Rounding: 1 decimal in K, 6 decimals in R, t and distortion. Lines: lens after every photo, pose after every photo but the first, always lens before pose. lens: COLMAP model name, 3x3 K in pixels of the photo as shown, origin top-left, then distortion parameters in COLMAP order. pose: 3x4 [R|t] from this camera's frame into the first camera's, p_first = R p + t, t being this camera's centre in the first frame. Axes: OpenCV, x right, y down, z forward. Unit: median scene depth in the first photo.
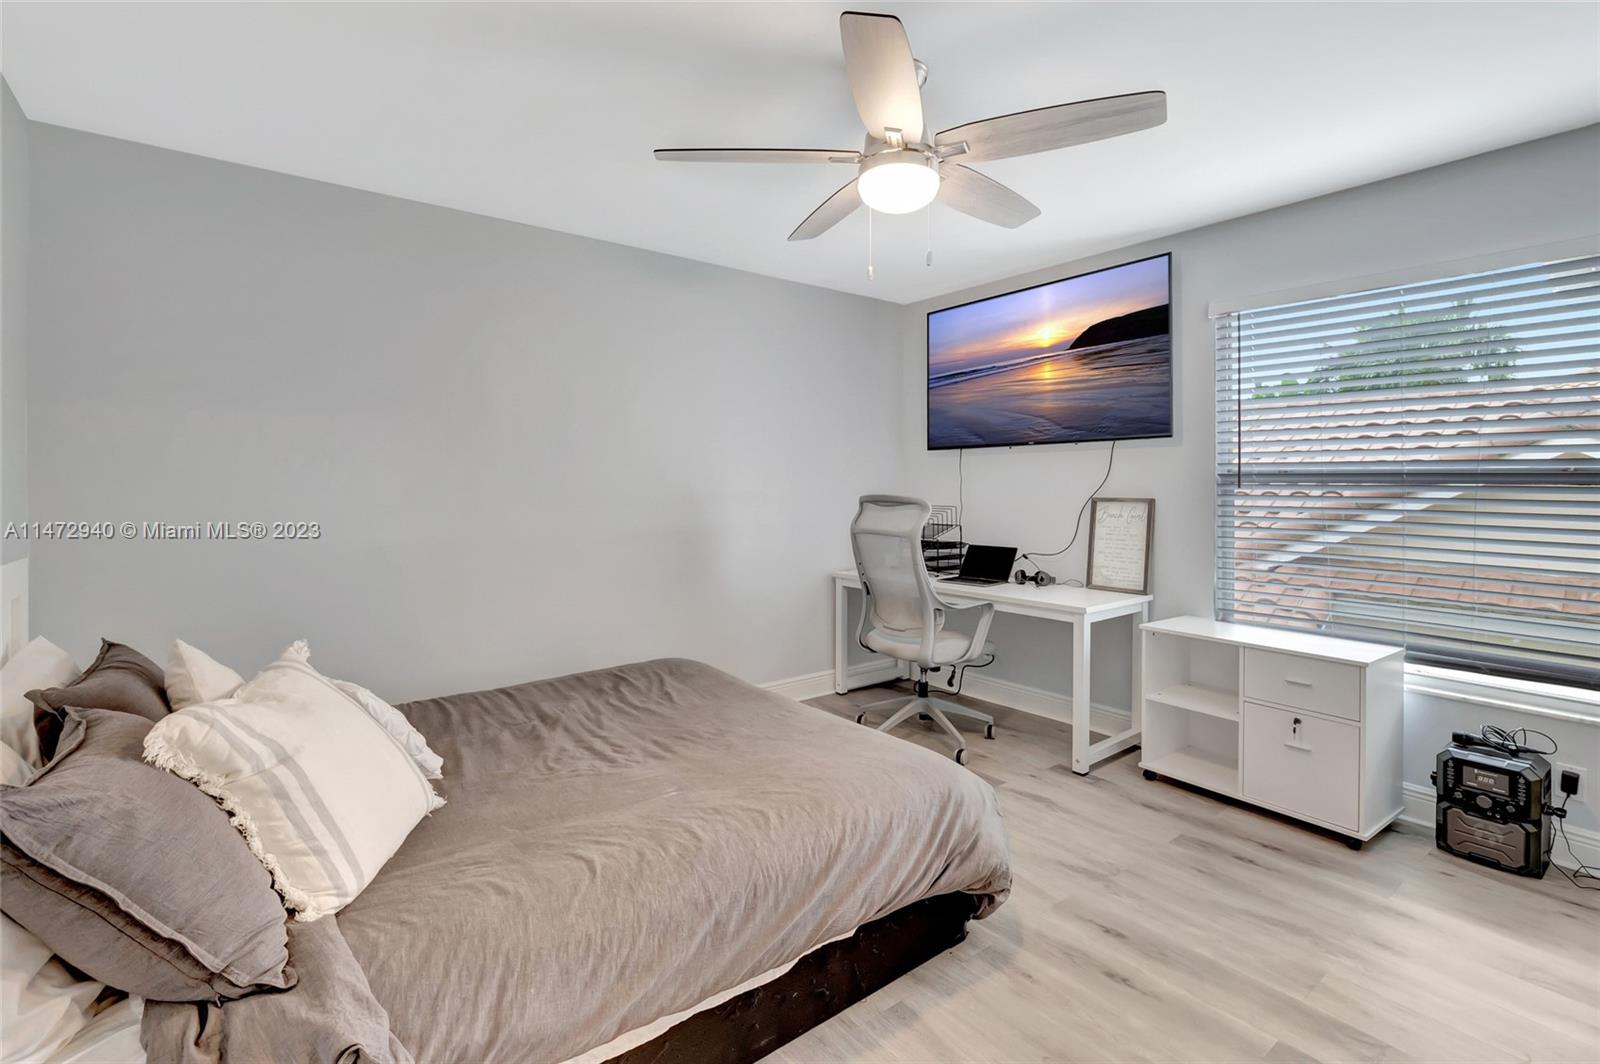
lens RADIAL K [[734.5, 0, 794.9], [0, 734.5, 485.6], [0, 0, 1]] dist [-0.002569, 0.000586]
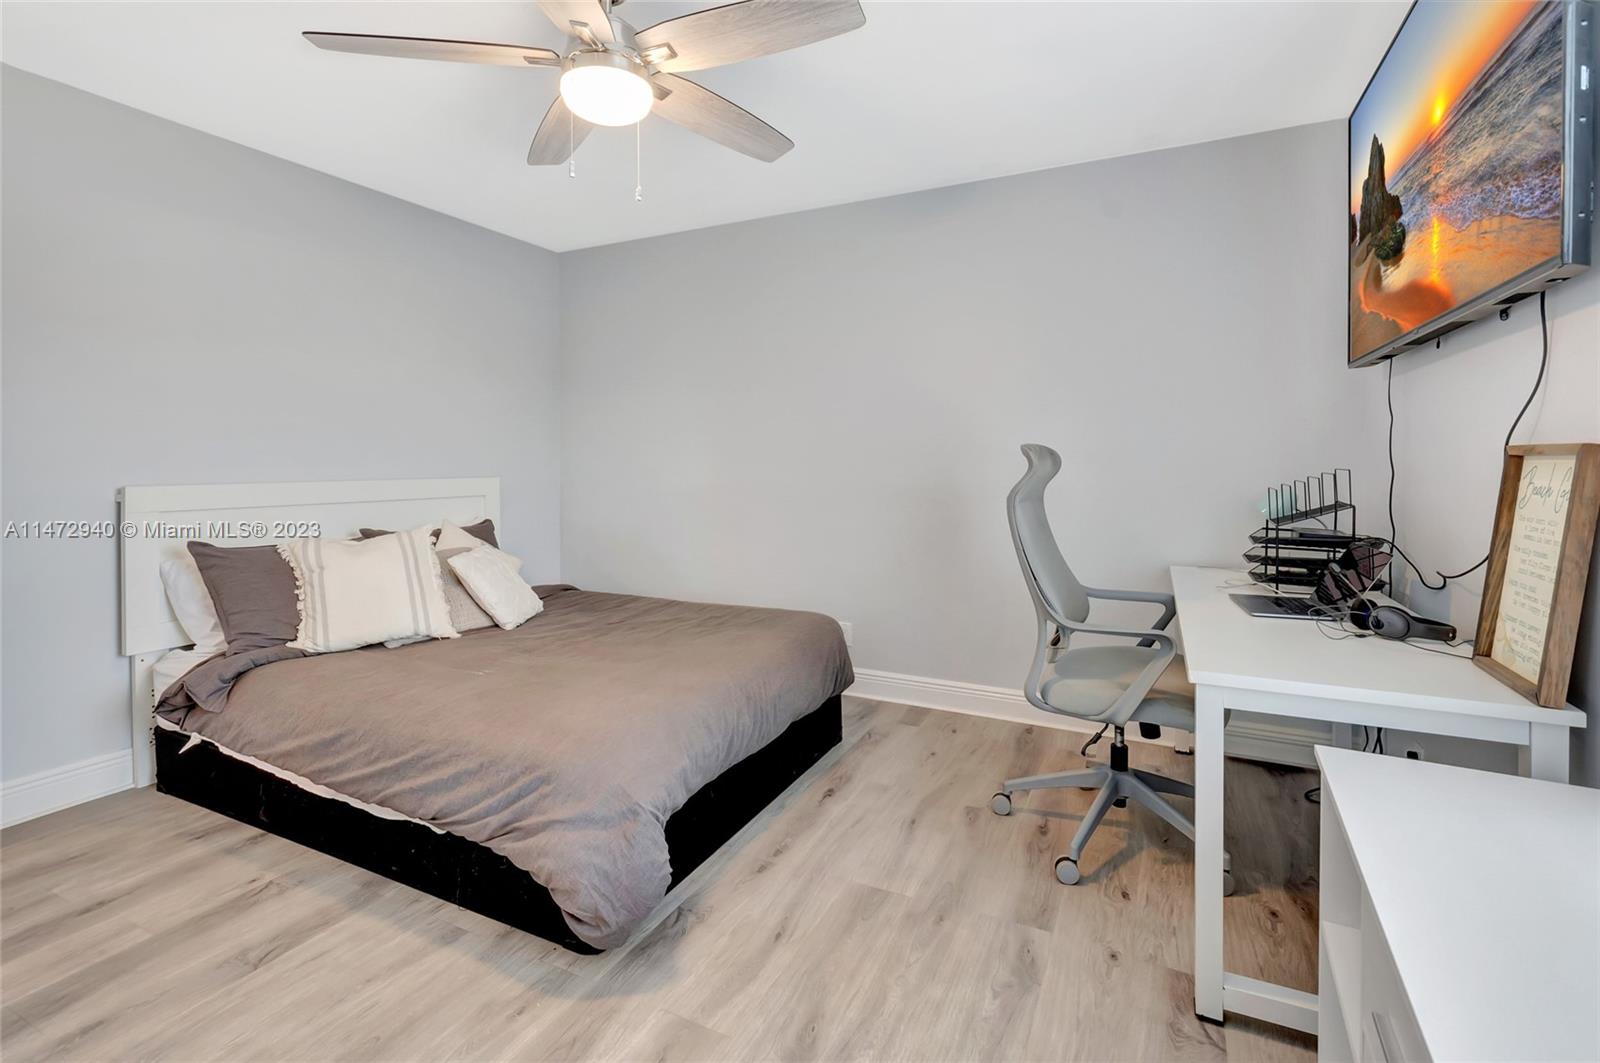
lens RADIAL K [[719.5, 0, 794.3], [0, 719.5, 496.4], [0, 0, 1]] dist [0.000631, -0.000447]
pose [[0.437138, 0.037516, -0.898612, 1.055523], [-0.009142, 0.999263, 0.037271, 0.057235], [0.899348, -0.008078, 0.437159, 0.853670]]
